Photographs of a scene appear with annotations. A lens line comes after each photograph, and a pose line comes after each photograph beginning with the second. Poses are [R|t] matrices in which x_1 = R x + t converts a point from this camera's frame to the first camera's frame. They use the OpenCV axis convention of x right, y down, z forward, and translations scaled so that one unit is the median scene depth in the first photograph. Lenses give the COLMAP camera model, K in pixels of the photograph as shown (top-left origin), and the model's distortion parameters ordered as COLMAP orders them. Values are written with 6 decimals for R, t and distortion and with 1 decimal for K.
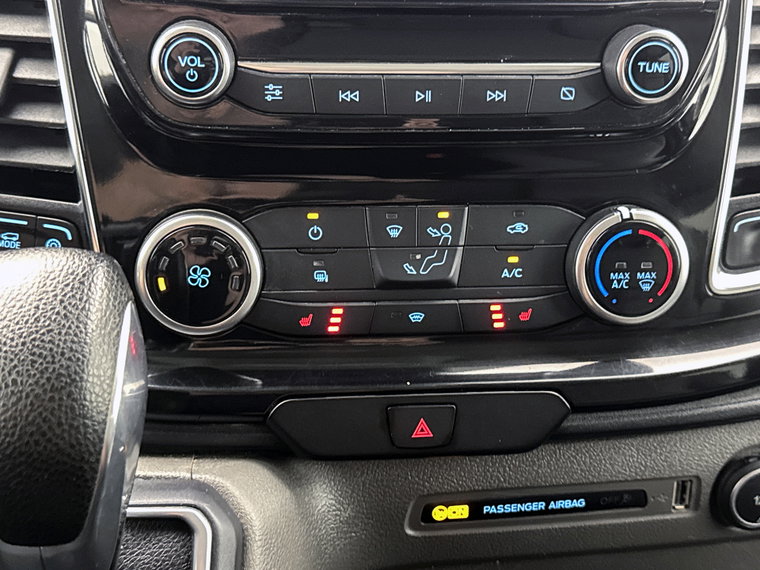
lens RADIAL K [[1043.3, 0, 380.0], [0, 1043.3, 285.0], [0, 0, 1]] dist [0.191067, -0.468771]
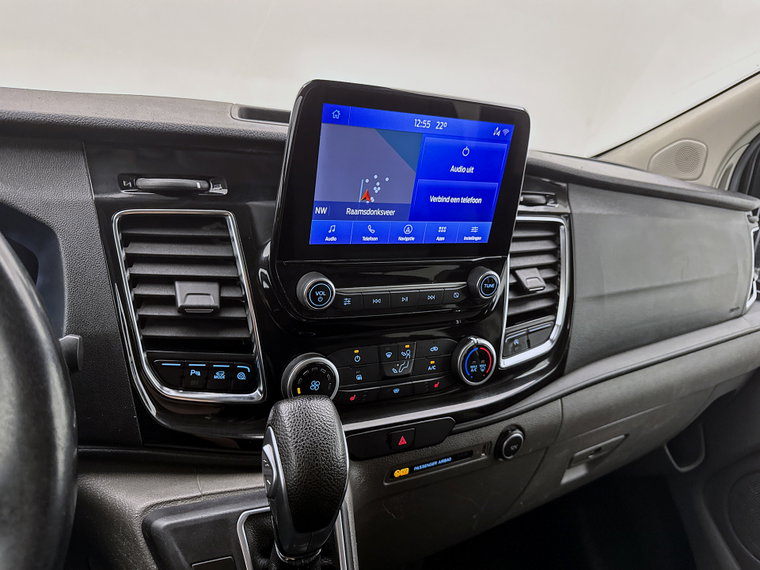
lens RADIAL K [[562.4, 0, 380.0], [0, 562.4, 285.0], [0, 0, 1]] dist [0.116663, -0.193820]
pose [[0.930880, -0.026588, 0.364357, -0.447394], [0.032756, 0.999405, -0.010757, -0.191072], [-0.363855, 0.021948, 0.931197, -0.145269]]
